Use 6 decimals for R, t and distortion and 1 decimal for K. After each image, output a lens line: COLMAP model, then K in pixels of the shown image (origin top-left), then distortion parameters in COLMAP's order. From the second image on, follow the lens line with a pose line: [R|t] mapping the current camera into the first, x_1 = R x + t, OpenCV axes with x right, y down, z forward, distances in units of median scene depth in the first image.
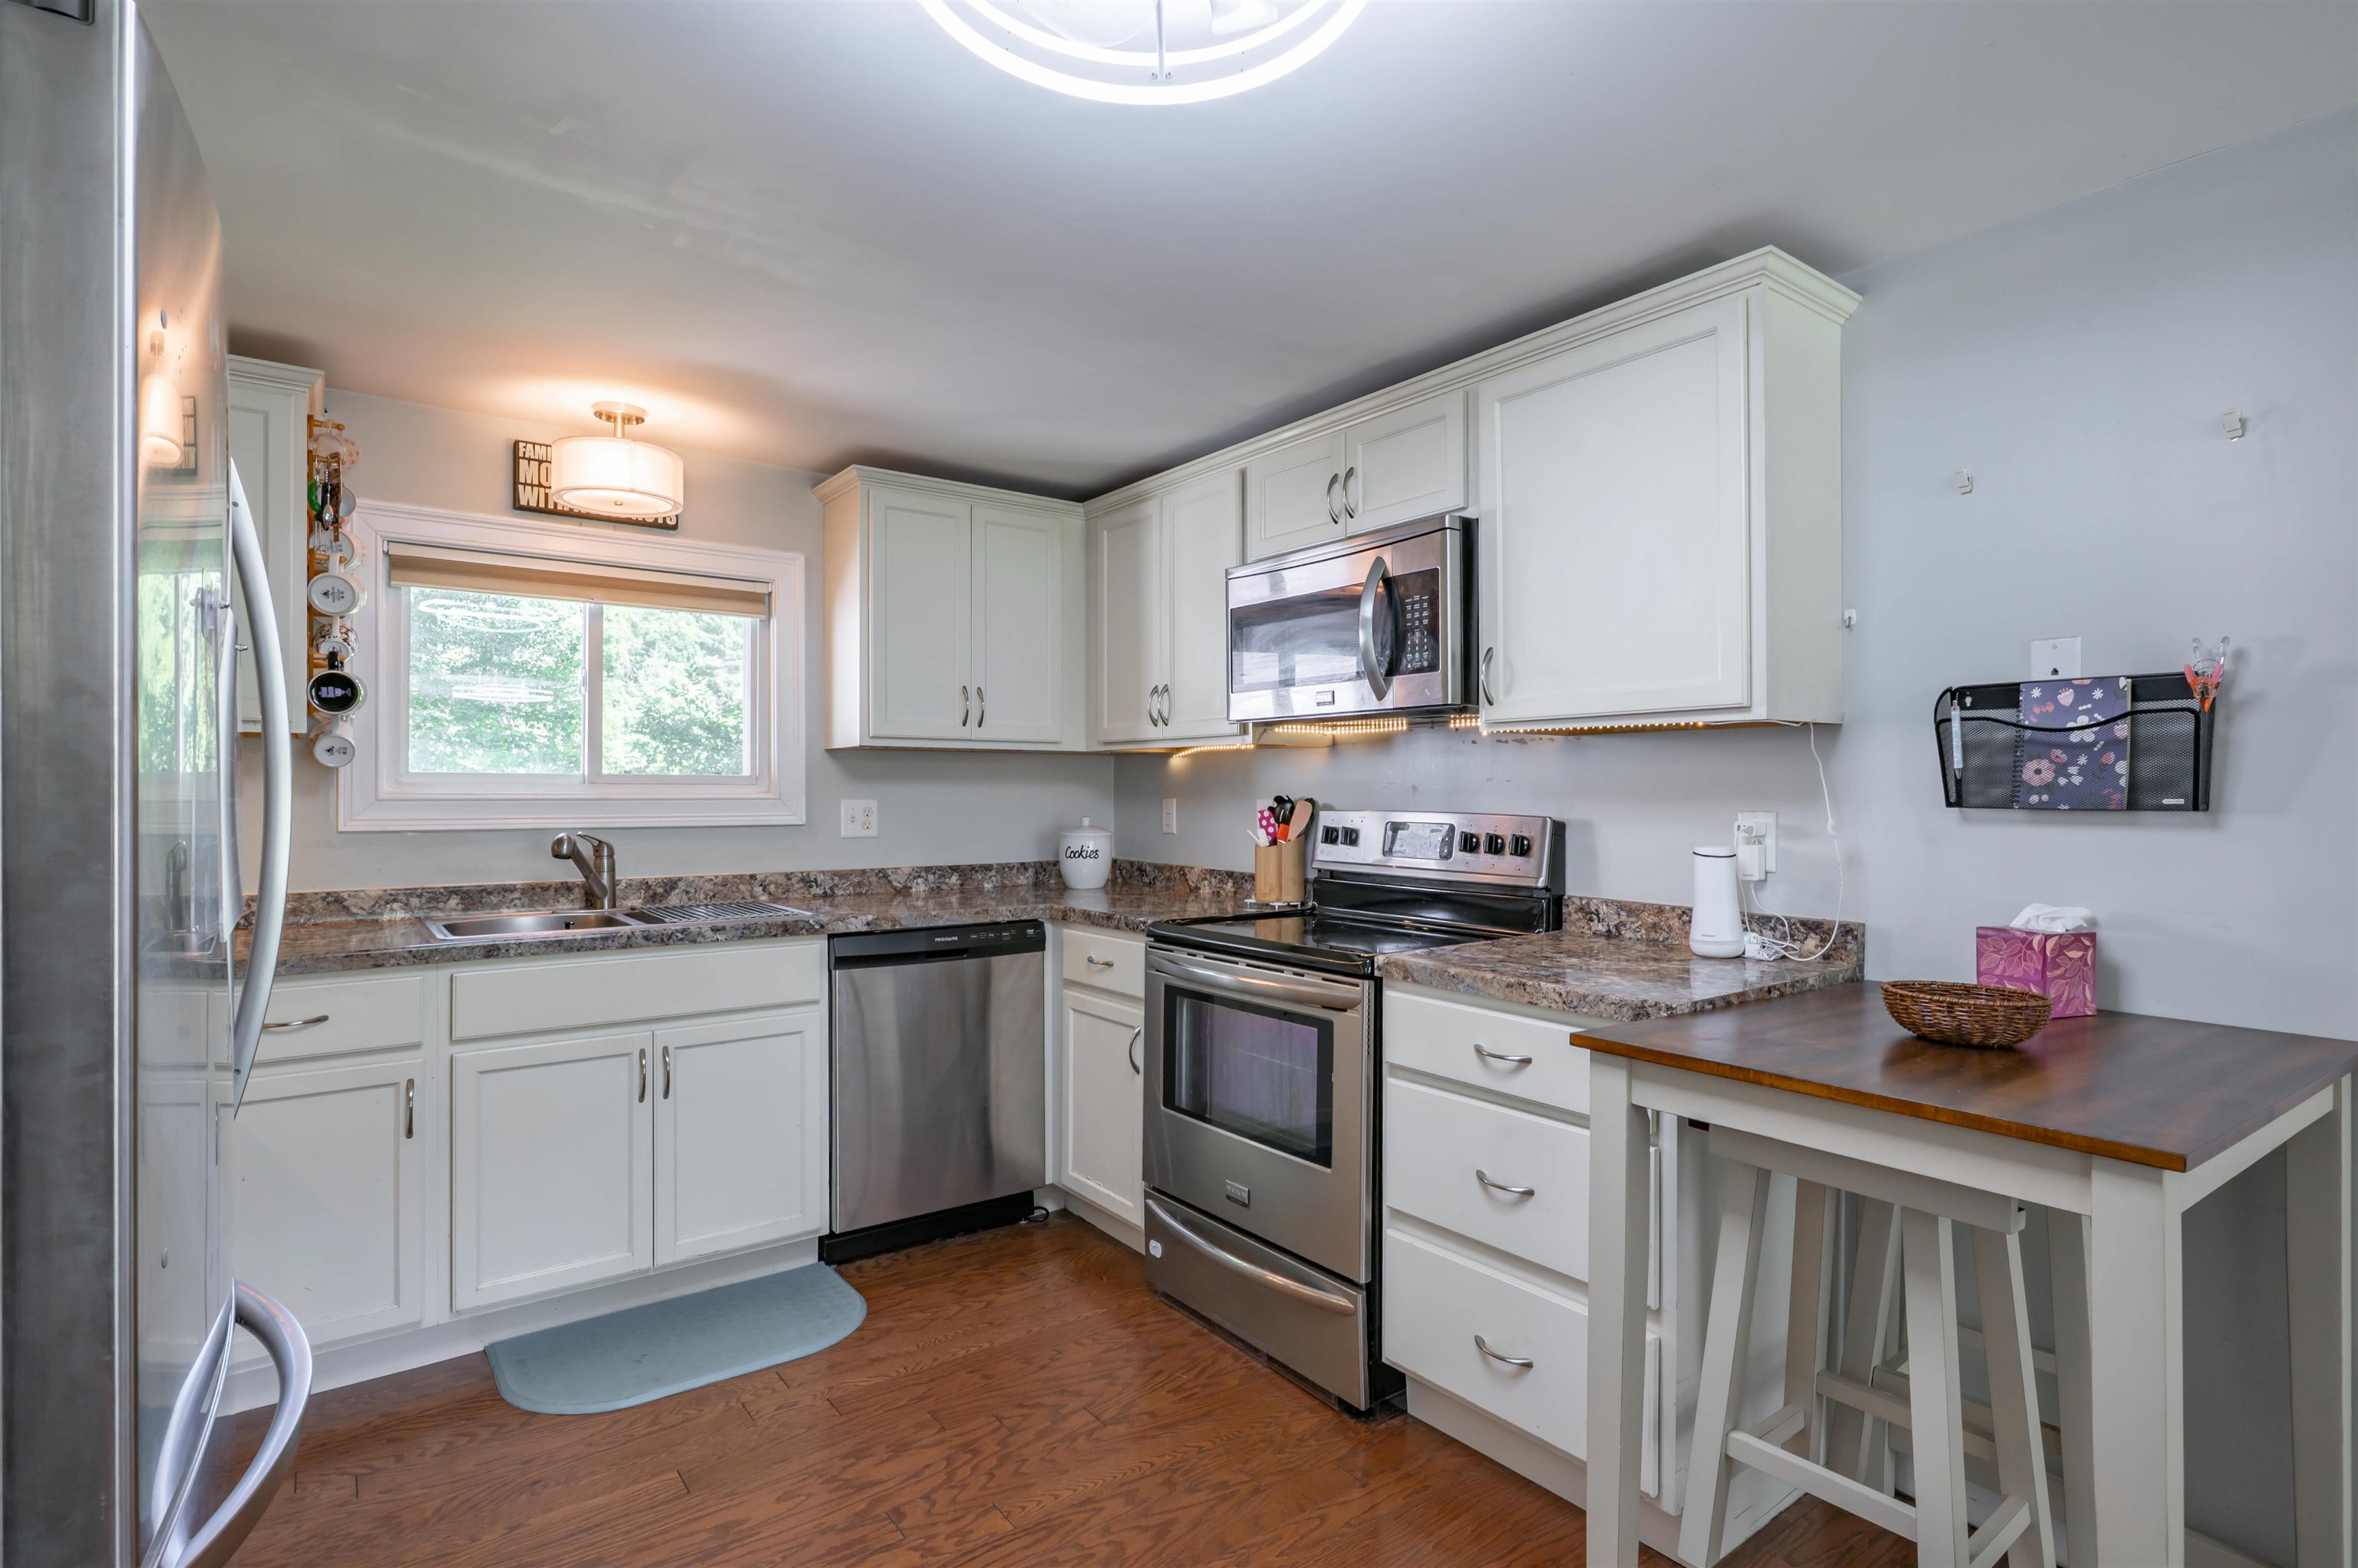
lens RADIAL K [[1164.9, 0, 1176.1], [0, 1164.9, 787.9], [0, 0, 1]] dist [-0.005914, -0.000006]
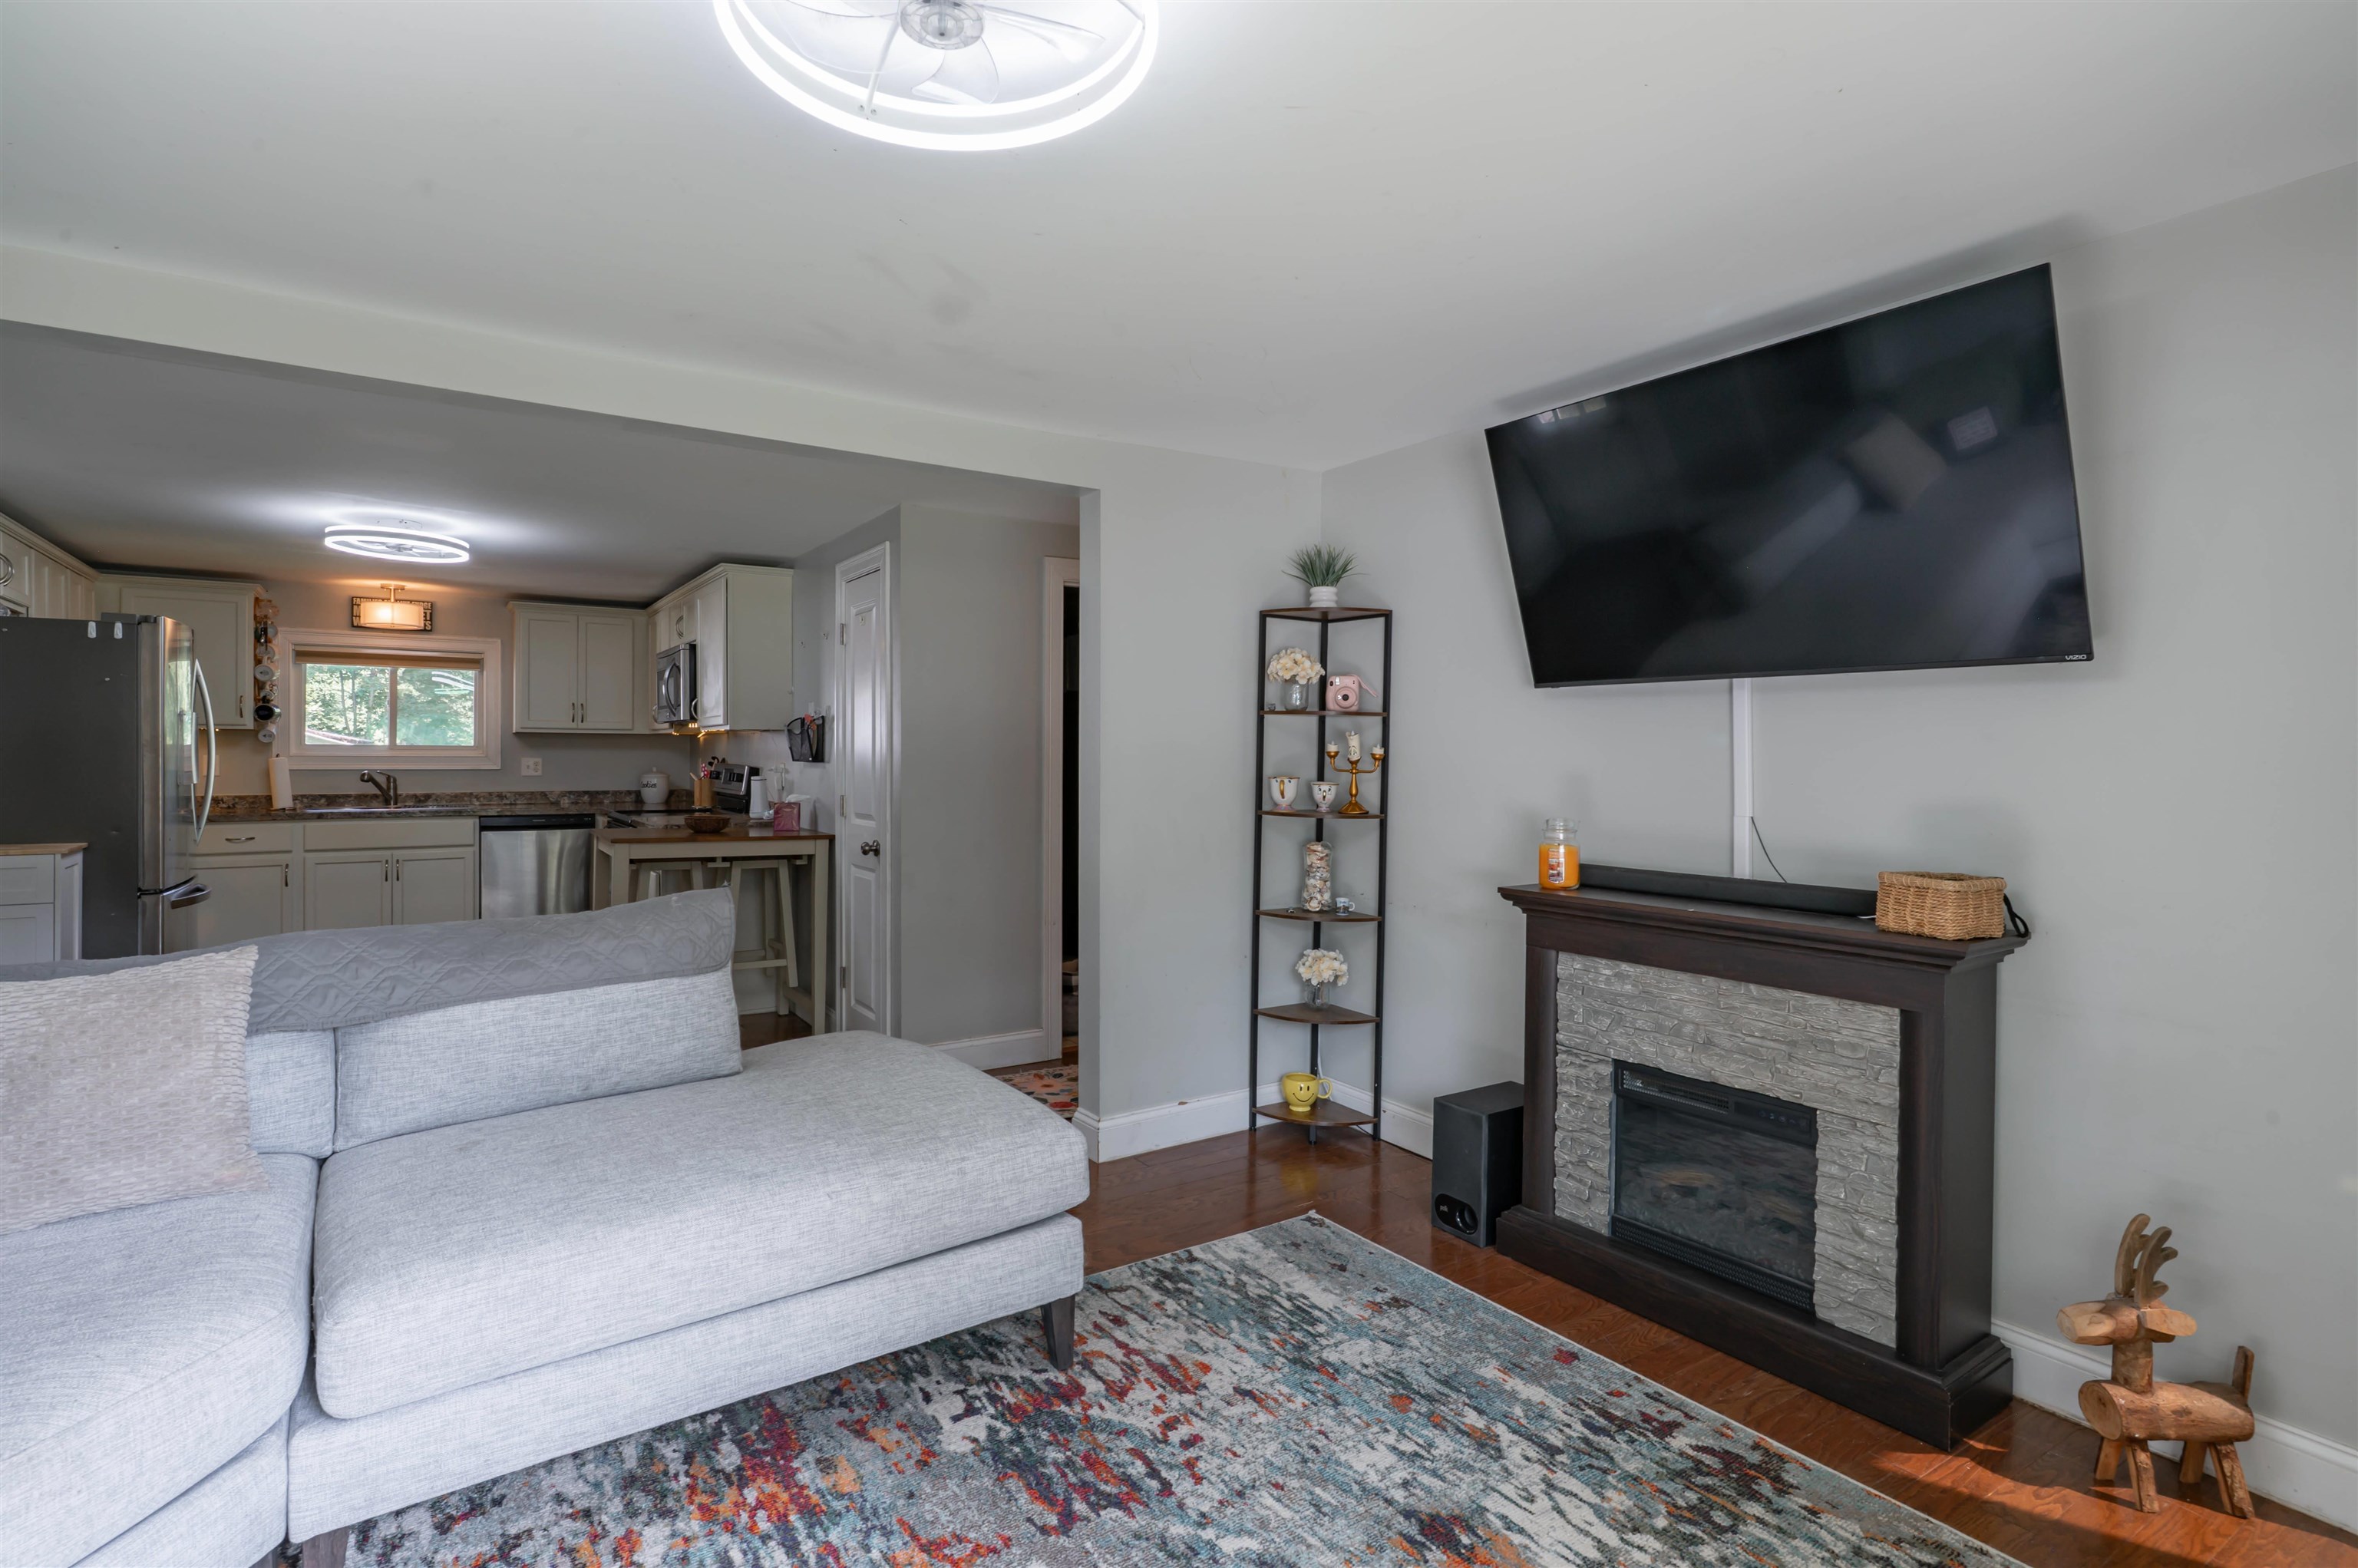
lens RADIAL K [[1164.9, 0, 1177.2], [0, 1164.9, 753.3], [0, 0, 1]] dist [-0.005914, -0.000006]
pose [[0.998852, 0.003692, -0.047761, 1.110410], [-0.003579, 0.999991, 0.002452, -0.007667], [0.047769, -0.002278, 0.998856, -1.143892]]
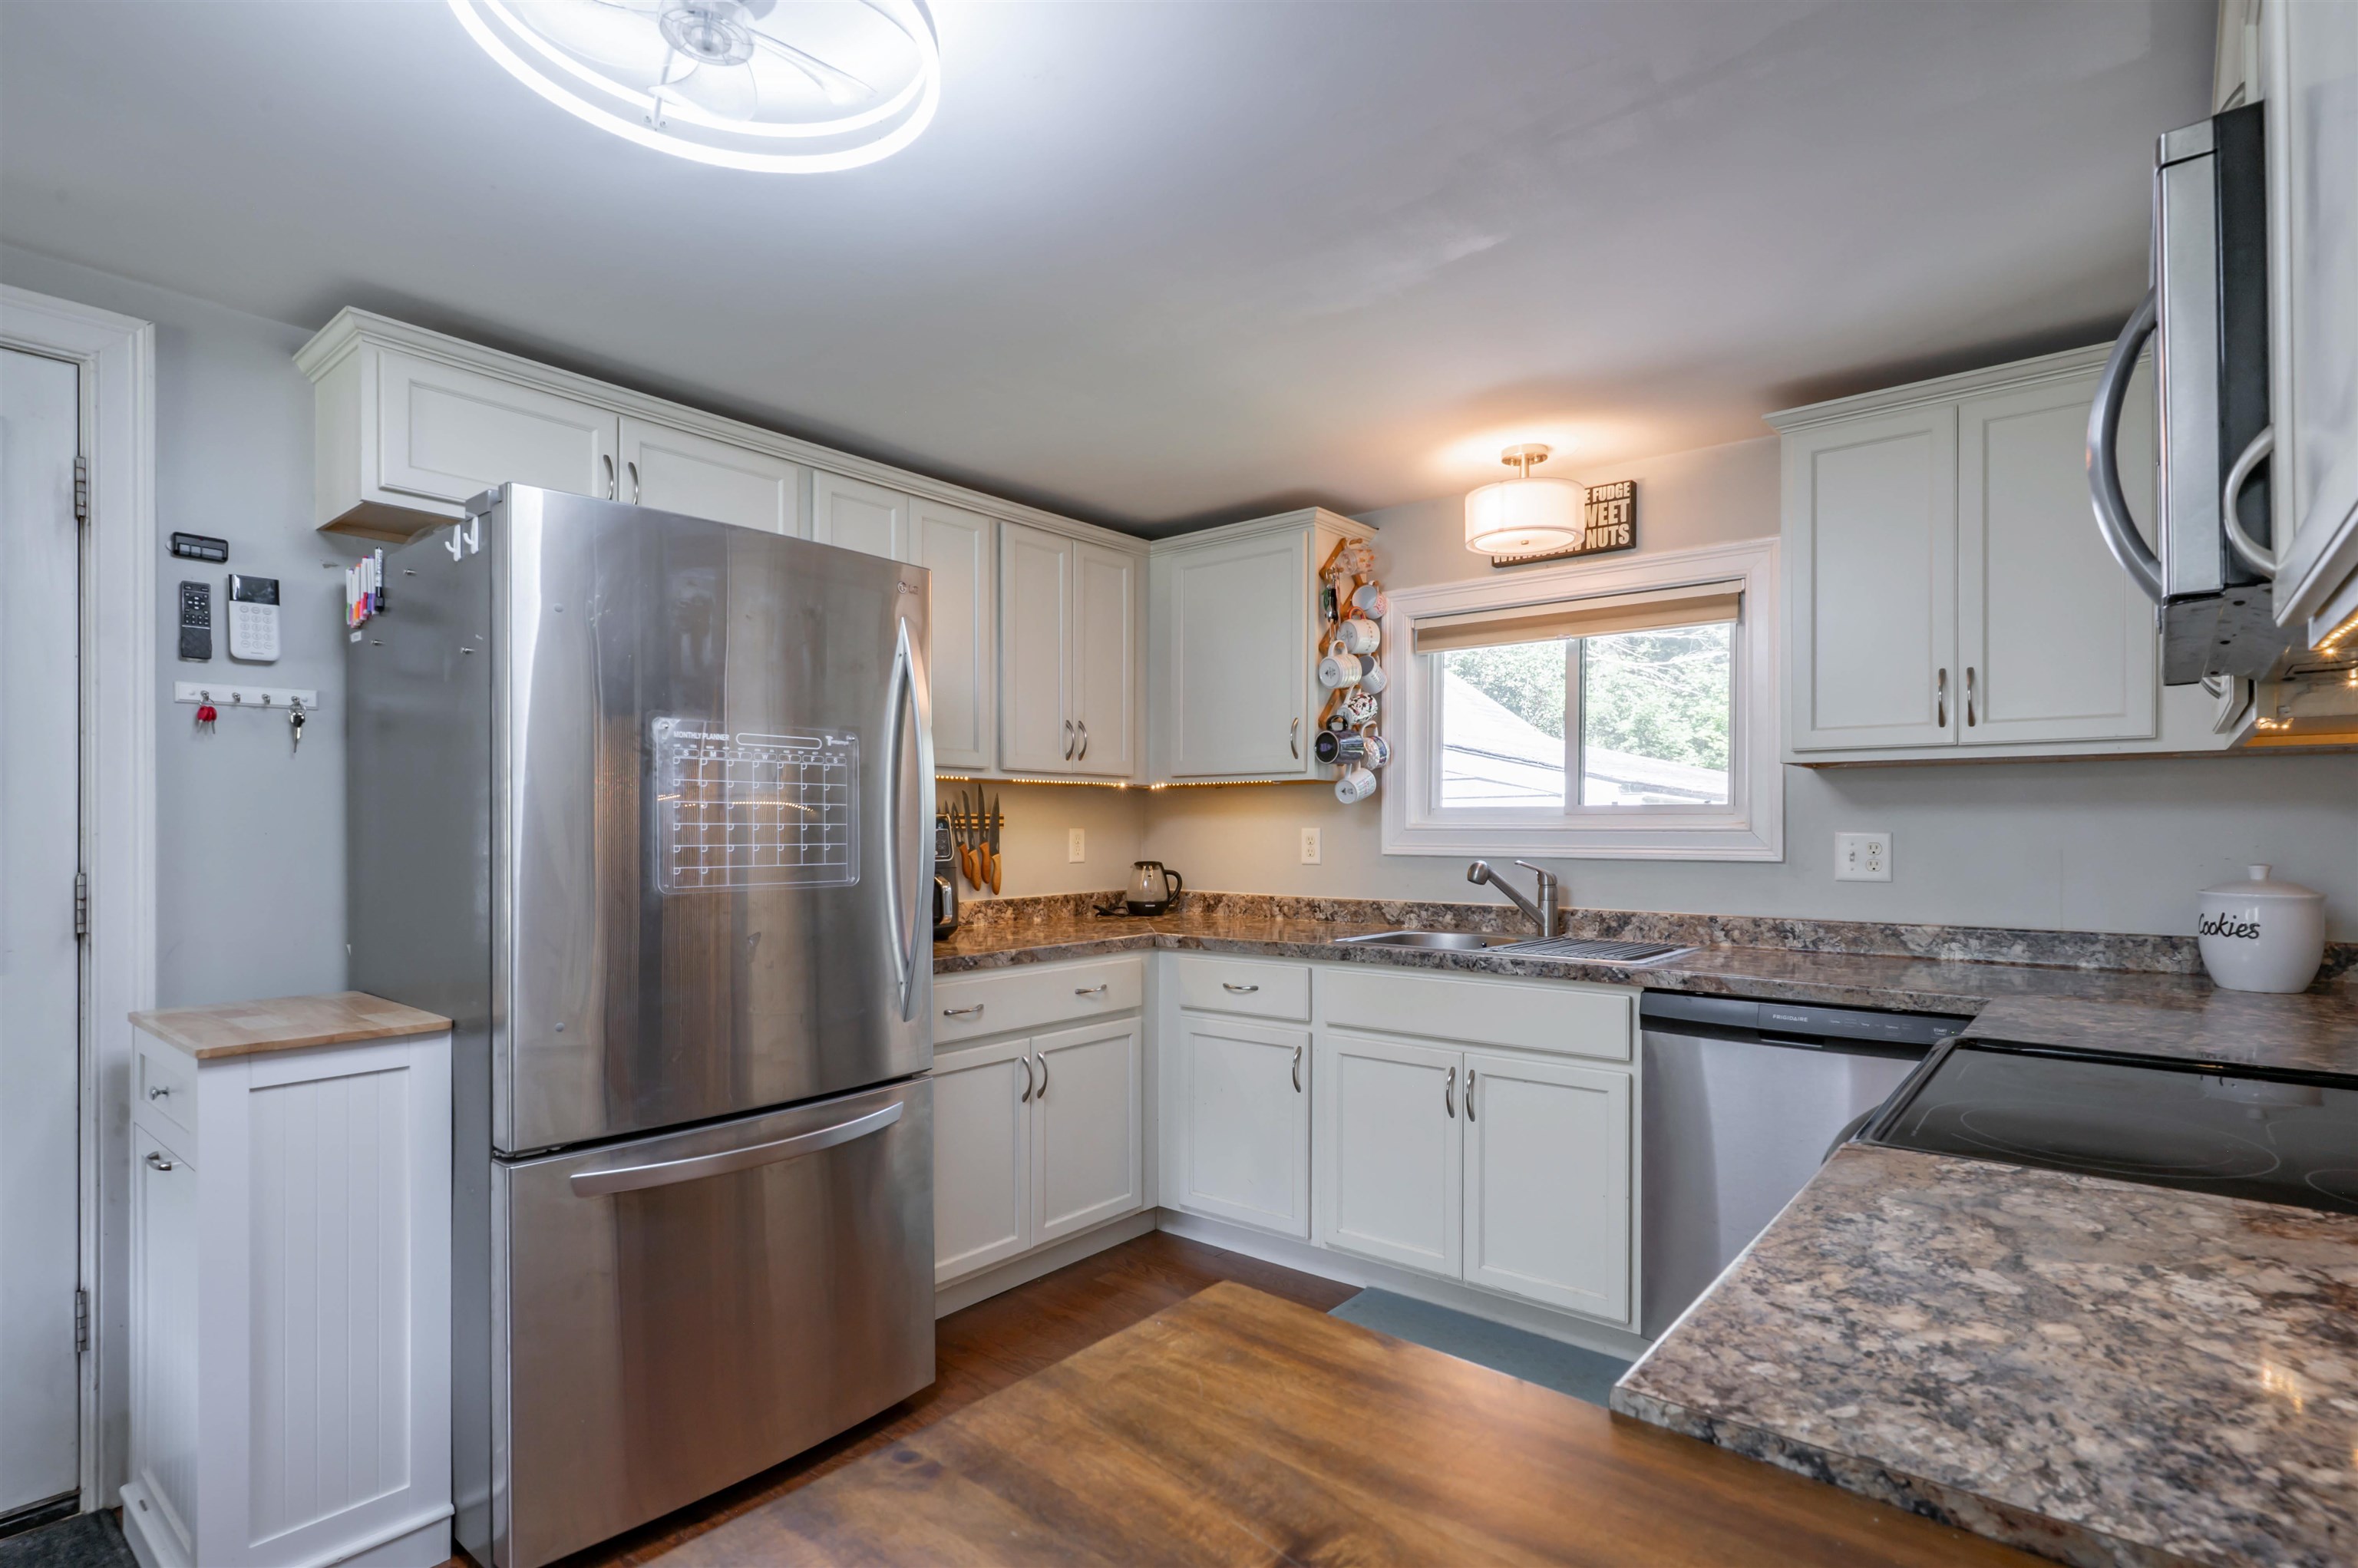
lens RADIAL K [[1164.9, 0, 1170.8], [0, 1164.9, 817.3], [0, 0, 1]] dist [-0.005914, -0.000006]
pose [[0.226203, -0.010350, -0.974025, 0.433609], [0.001784, 0.999946, -0.010211, 0.008534], [0.974078, 0.000572, 0.226210, 0.440236]]
